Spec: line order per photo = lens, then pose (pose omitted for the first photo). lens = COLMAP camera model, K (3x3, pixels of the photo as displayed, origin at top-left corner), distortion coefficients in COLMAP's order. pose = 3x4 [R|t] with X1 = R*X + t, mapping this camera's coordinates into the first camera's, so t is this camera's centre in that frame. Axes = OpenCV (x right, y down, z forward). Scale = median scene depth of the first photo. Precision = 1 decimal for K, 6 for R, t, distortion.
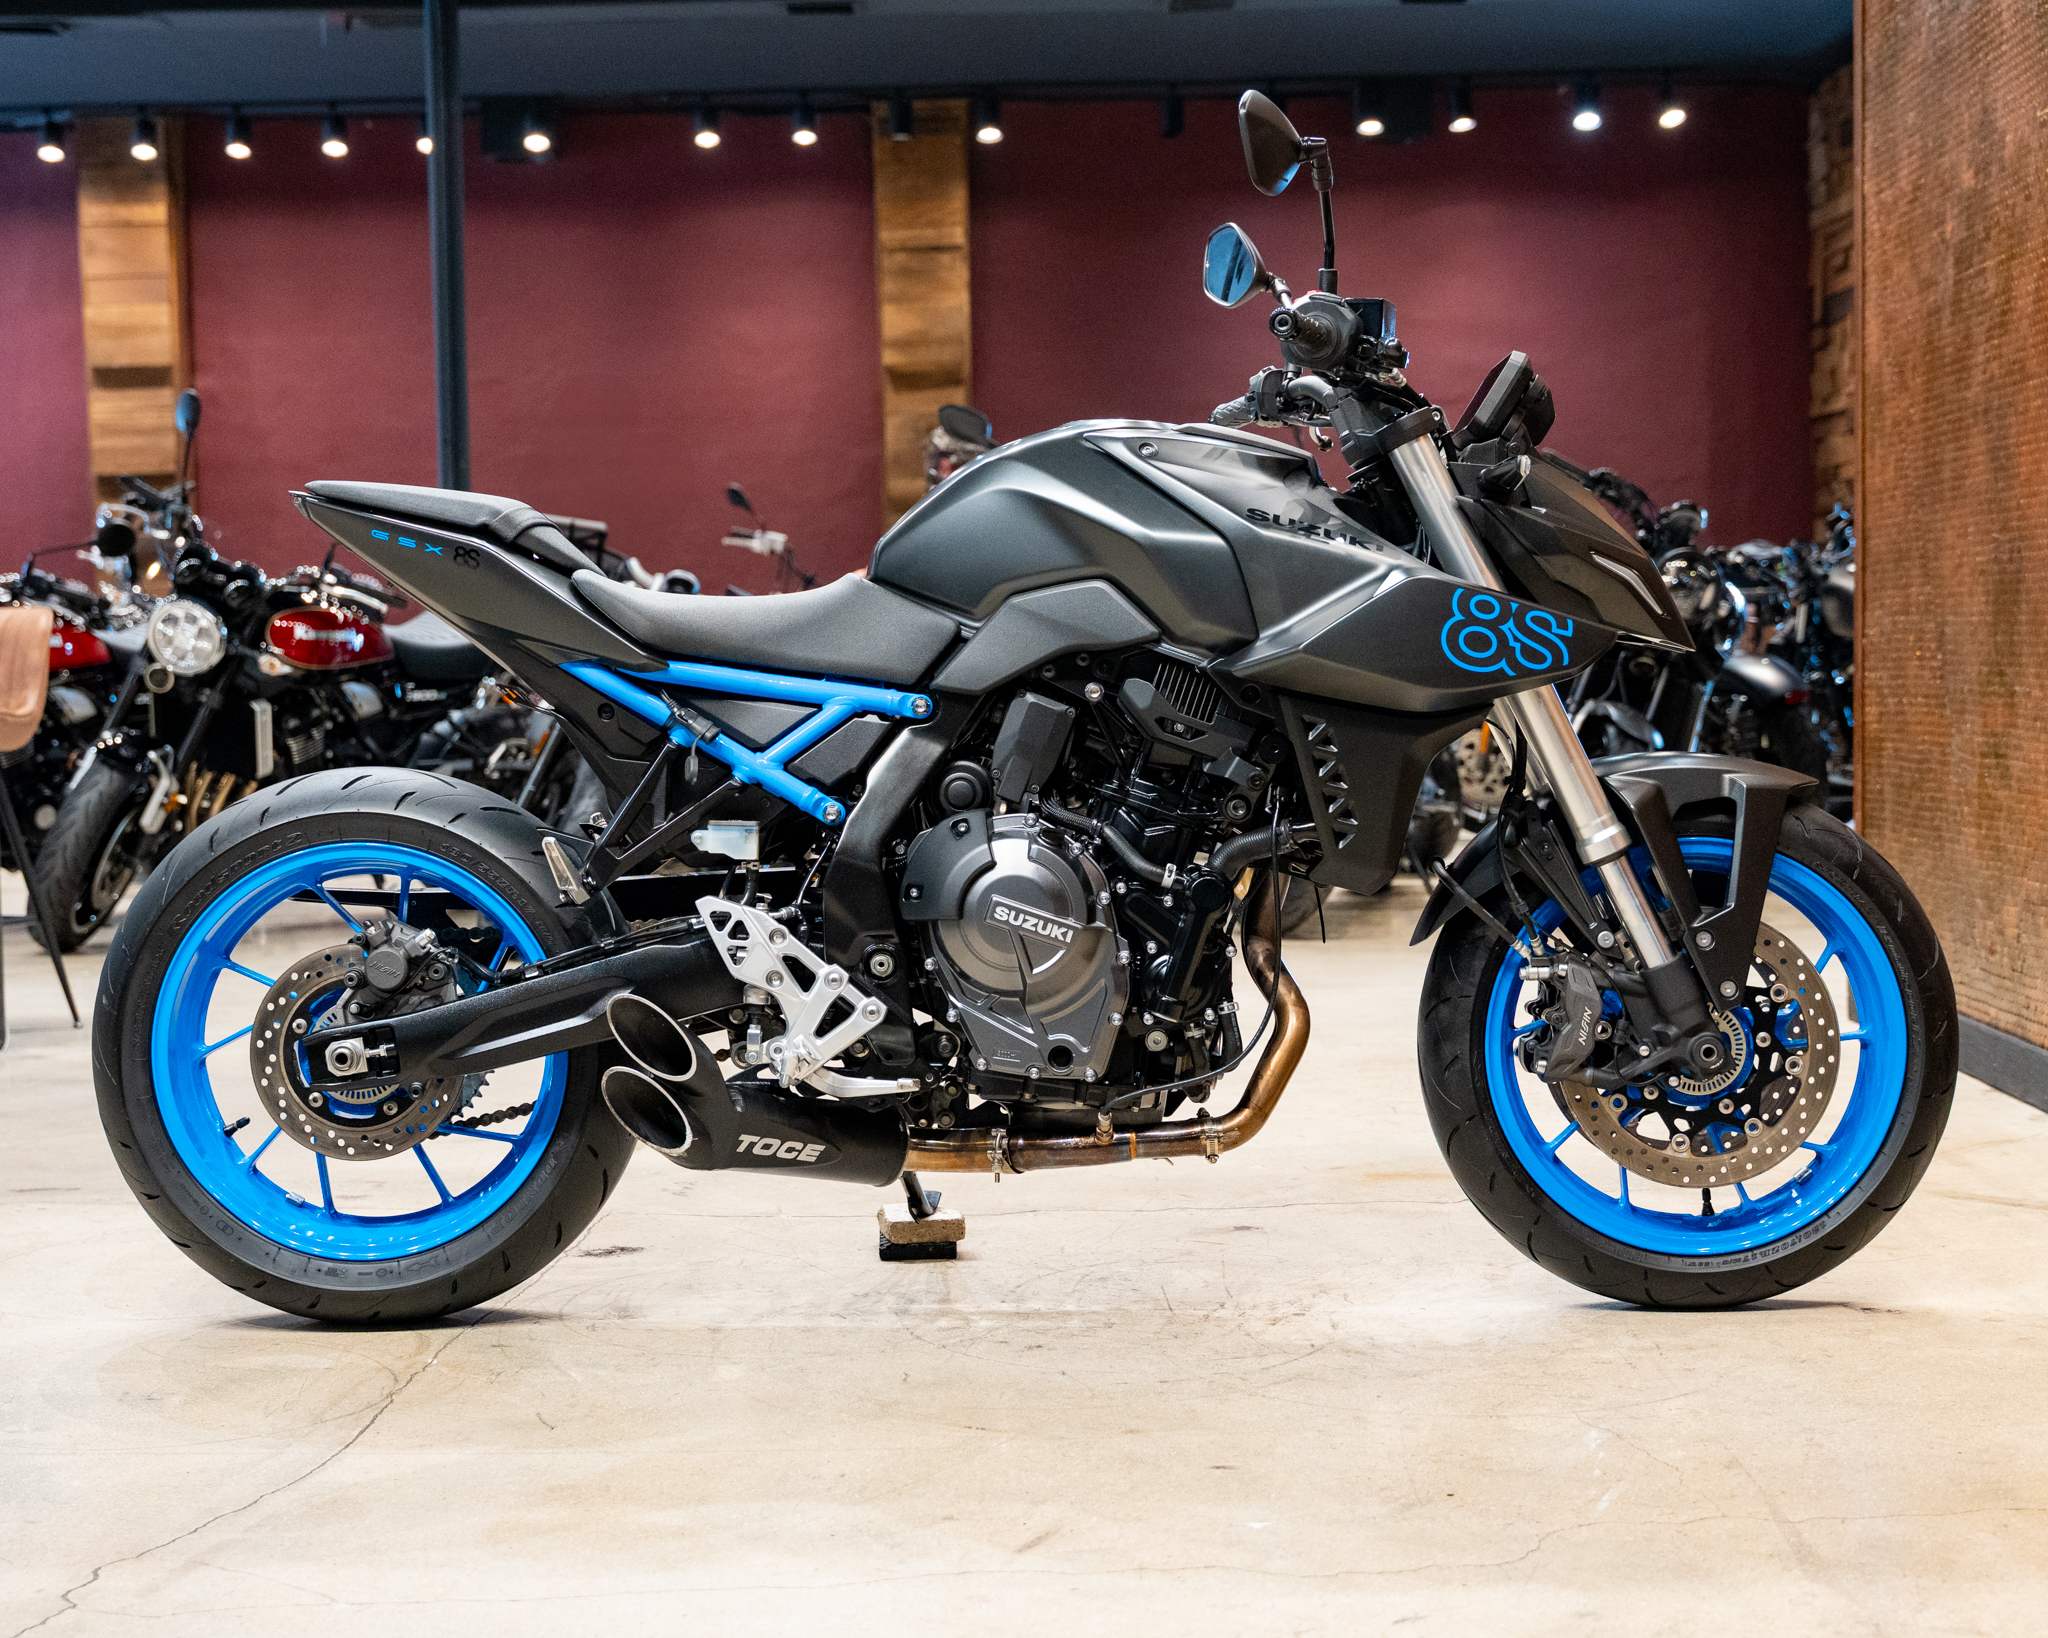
lens RADIAL K [[2879.5, 0, 948.6], [0, 2879.5, 711.3], [0, 0, 1]] dist [-0.097567, 0.001422]
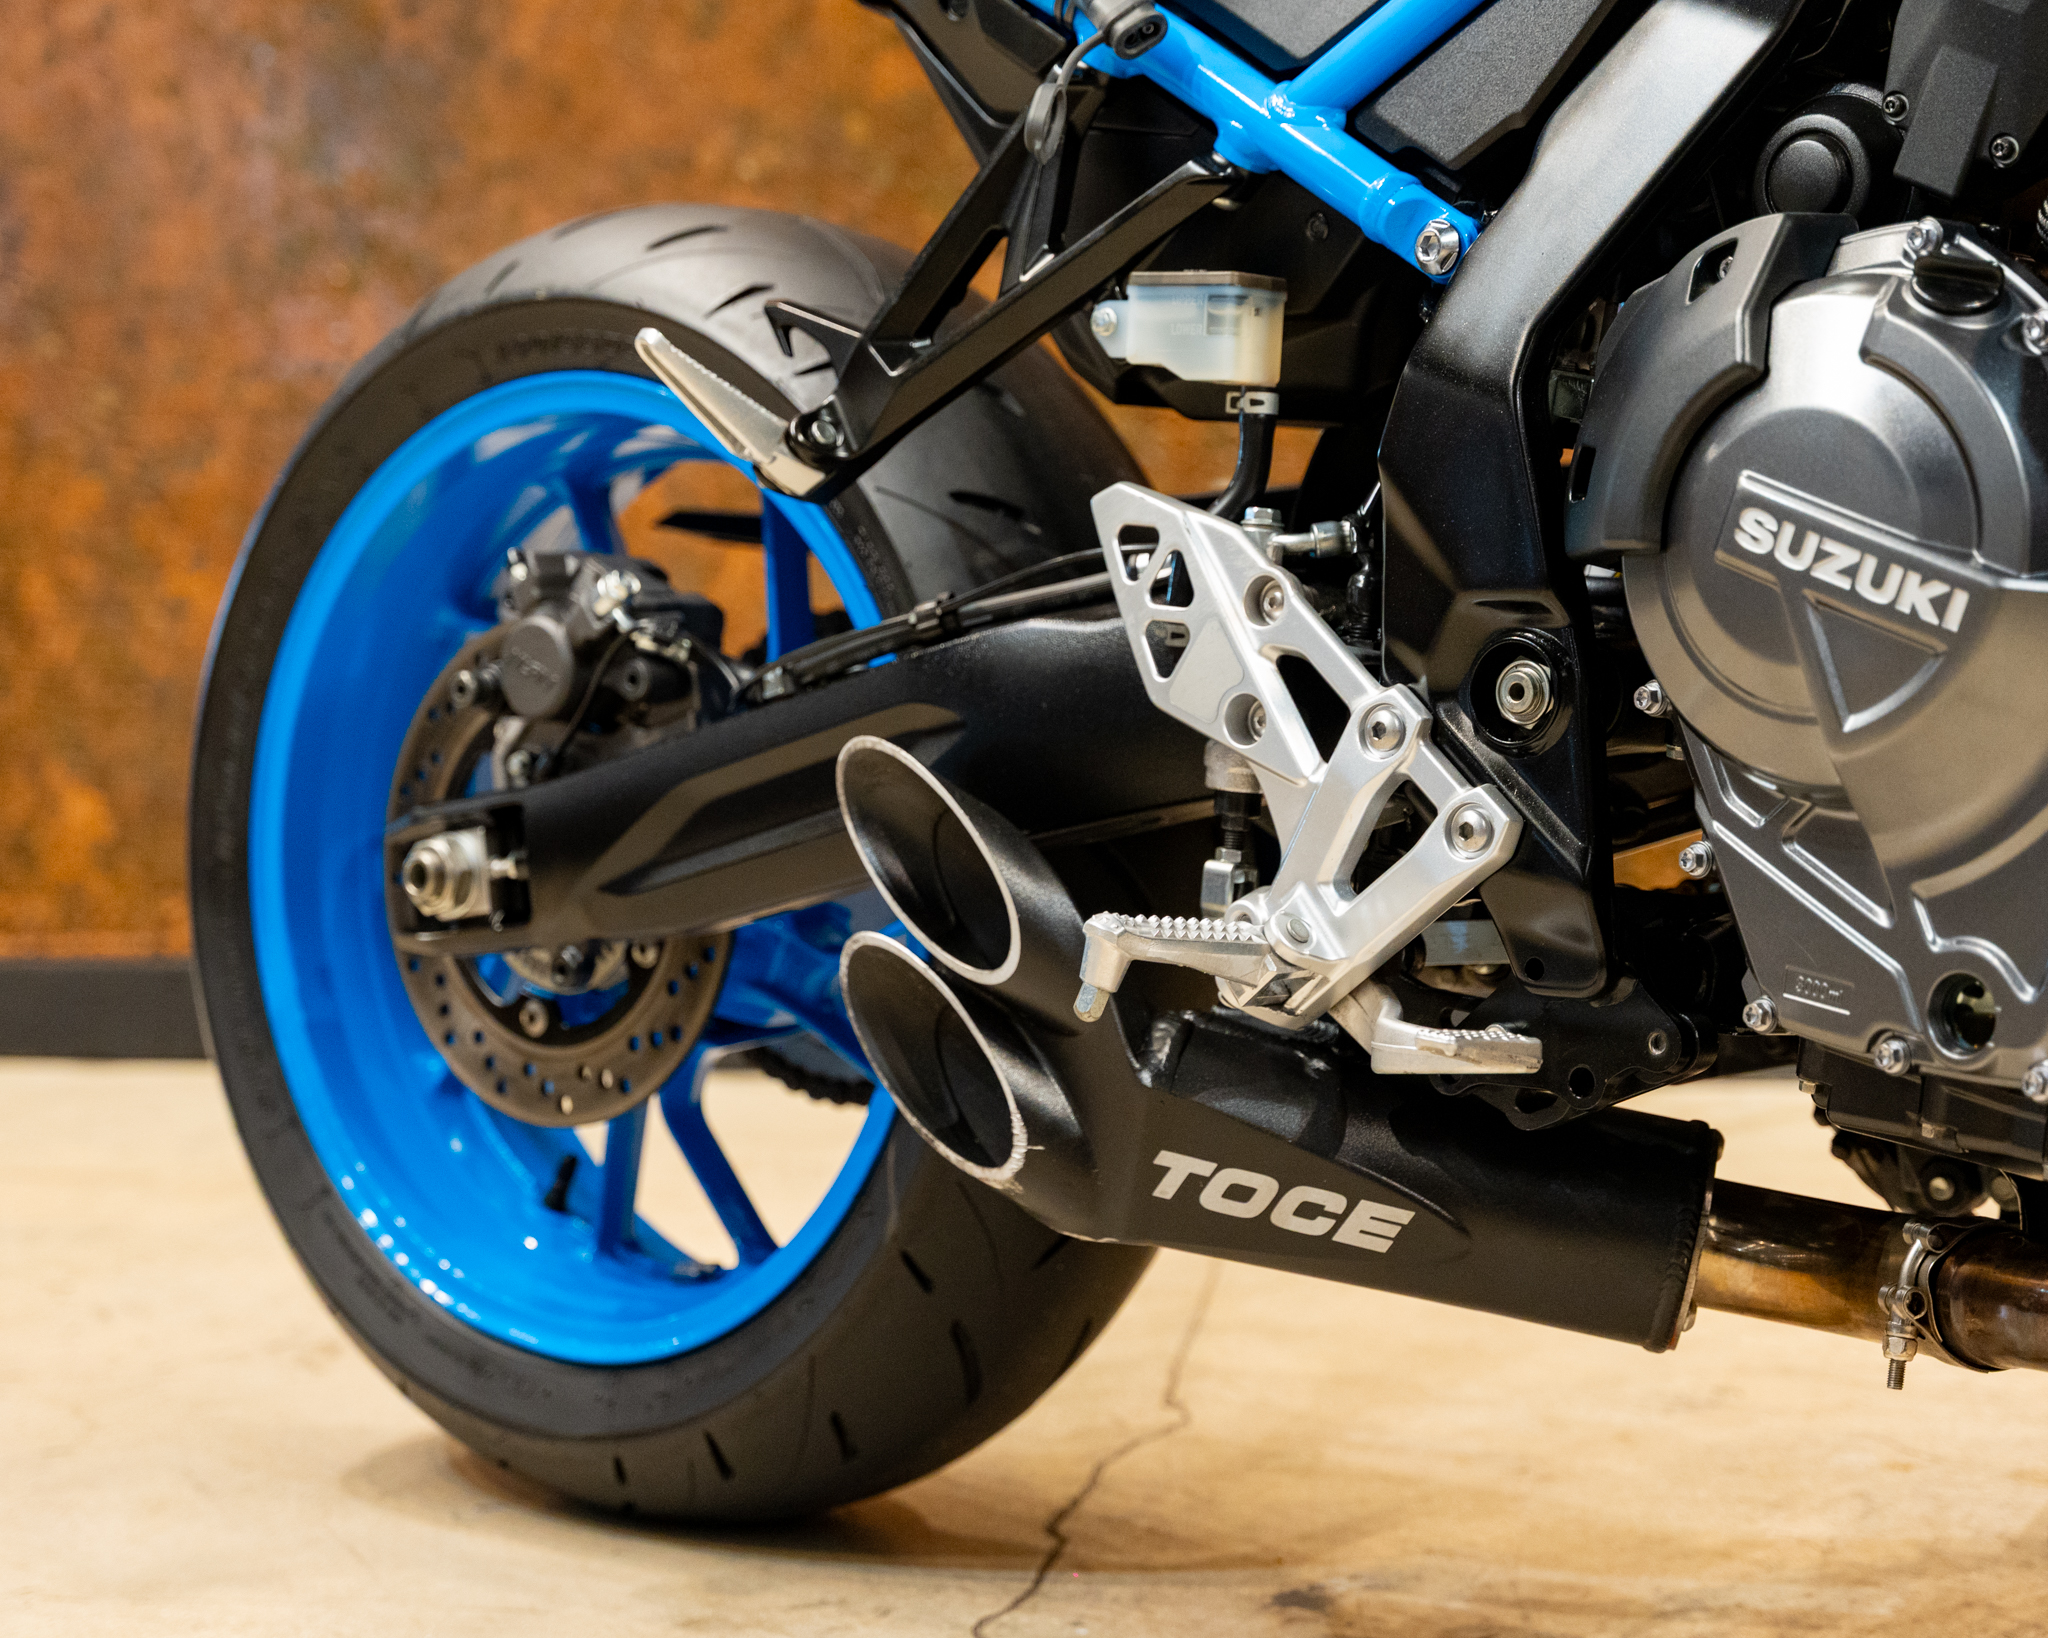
lens RADIAL K [[4100.4, 0, 1050.8], [0, 4100.4, 820.0], [0, 0, 1]] dist [0.027538, -0.053253]
pose [[0.785472, 0.059017, -0.616077, 0.228801], [-0.014893, 0.996957, 0.076516, 0.067095], [0.618718, -0.050926, 0.783961, 0.590695]]
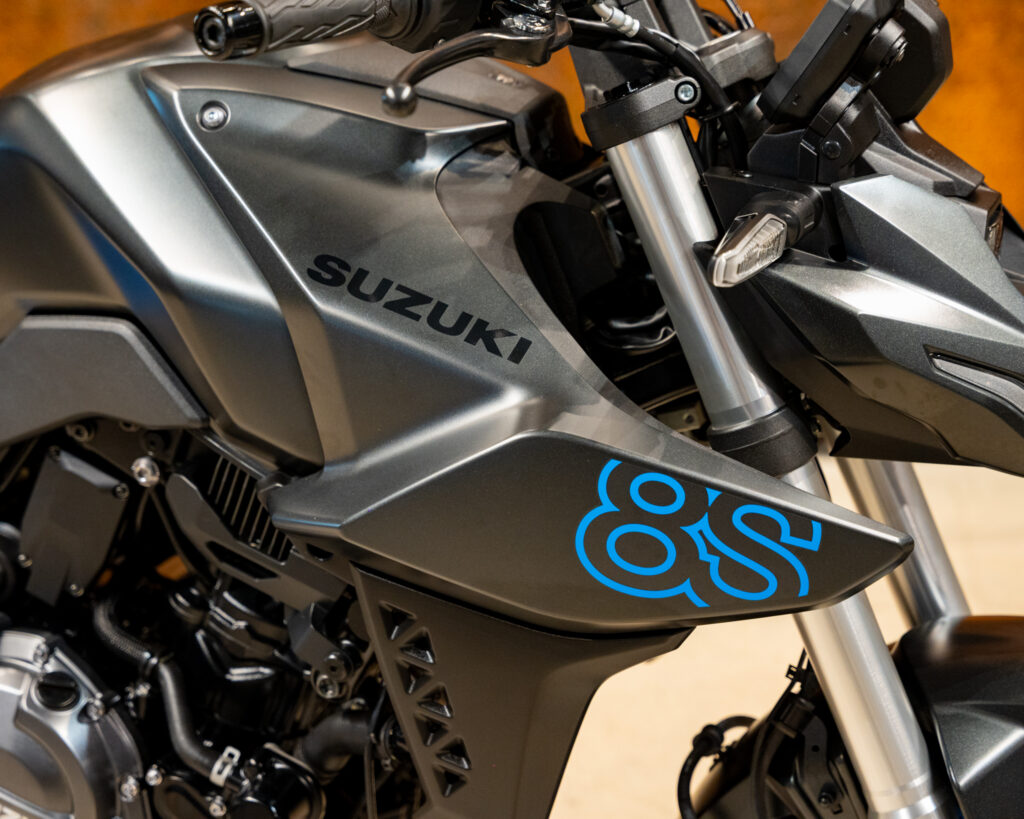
lens RADIAL K [[2383.3, 0, 512.0], [0, 2383.3, 409.5], [0, 0, 1]] dist [-0.066992, -0.284820]
pose [[0.956771, 0.117884, -0.265882, 0.271998], [-0.028358, 0.947631, 0.318105, -0.193921], [0.289458, -0.296814, 0.910009, 0.543671]]
